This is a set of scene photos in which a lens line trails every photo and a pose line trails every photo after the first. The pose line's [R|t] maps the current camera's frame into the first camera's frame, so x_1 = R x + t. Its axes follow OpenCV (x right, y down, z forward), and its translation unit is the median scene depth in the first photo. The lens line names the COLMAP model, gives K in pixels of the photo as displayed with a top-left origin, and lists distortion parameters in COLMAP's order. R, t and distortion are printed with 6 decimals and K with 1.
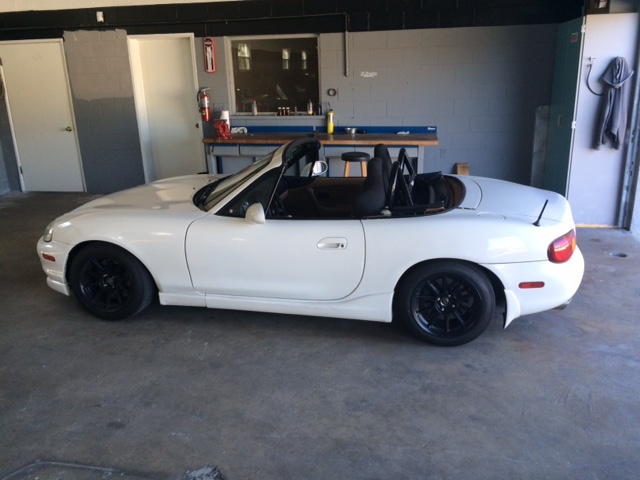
lens RADIAL K [[559.5, 0, 320.0], [0, 559.5, 240.0], [0, 0, 1]] dist [0.068646, -0.102185]
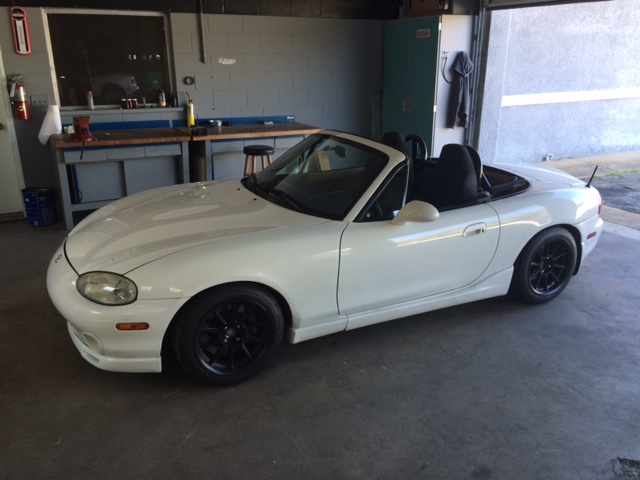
lens RADIAL K [[559.5, 0, 320.0], [0, 559.5, 240.0], [0, 0, 1]] dist [0.068646, -0.102185]
pose [[0.774530, -0.174378, 0.608026, -0.407245], [0.163850, 0.983750, 0.073414, -0.048493], [-0.610947, 0.042764, 0.790515, 0.186932]]
